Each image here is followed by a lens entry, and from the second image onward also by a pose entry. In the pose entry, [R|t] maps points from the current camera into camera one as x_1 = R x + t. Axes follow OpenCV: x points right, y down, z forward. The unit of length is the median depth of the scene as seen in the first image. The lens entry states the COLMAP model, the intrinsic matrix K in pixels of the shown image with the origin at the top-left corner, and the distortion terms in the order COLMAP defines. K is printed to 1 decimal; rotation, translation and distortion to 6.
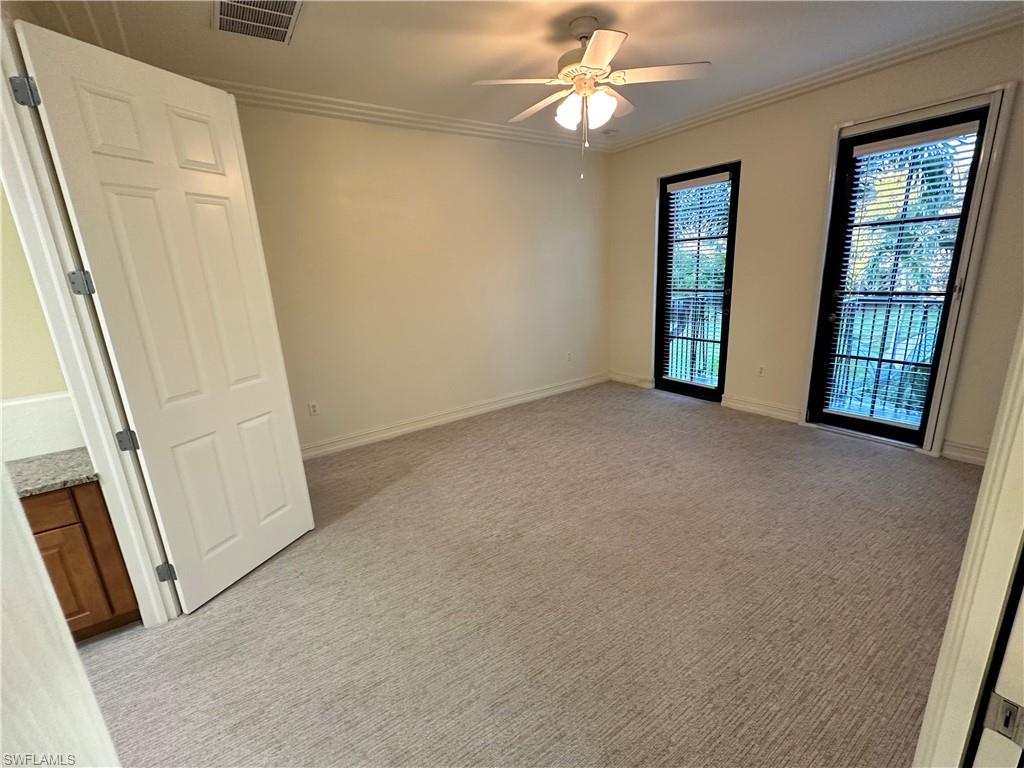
lens RADIAL K [[445.9, 0, 513.8], [0, 445.9, 386.2], [0, 0, 1]] dist [0.001067, 0.000361]
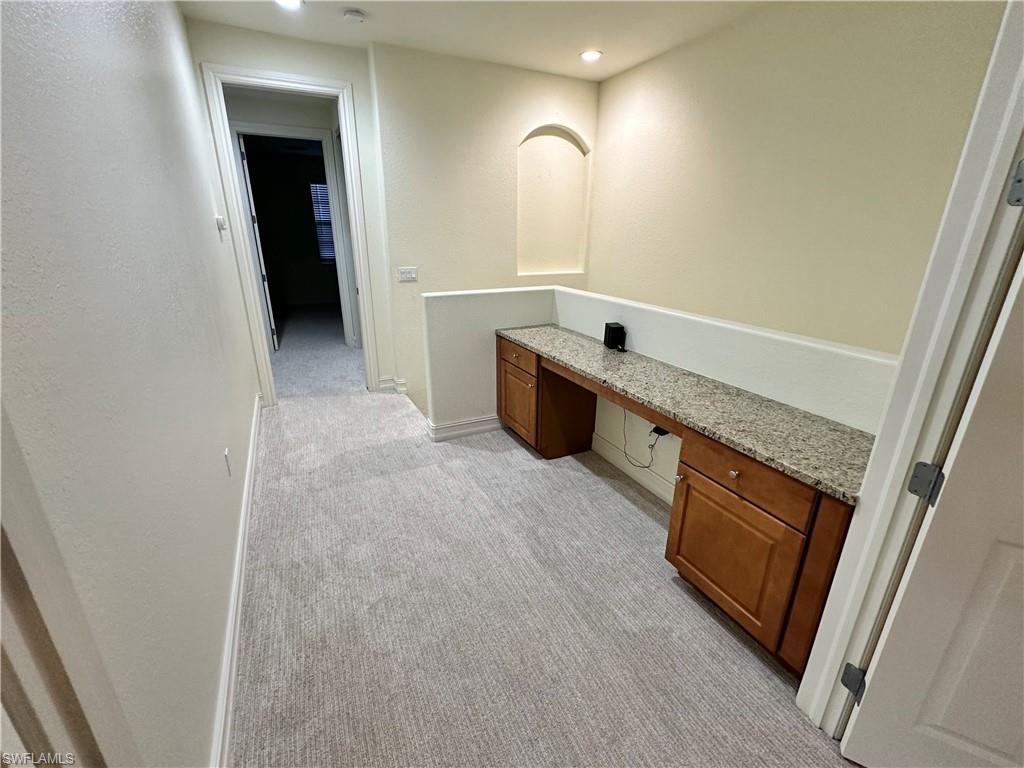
lens RADIAL K [[445.9, 0, 509.5], [0, 445.9, 387.8], [0, 0, 1]] dist [0.001067, 0.000361]
pose [[-0.148521, 0.378977, -0.913410, -0.327448], [-0.253406, 0.878229, 0.405585, -0.076960], [0.955891, 0.291701, -0.034400, 0.492013]]
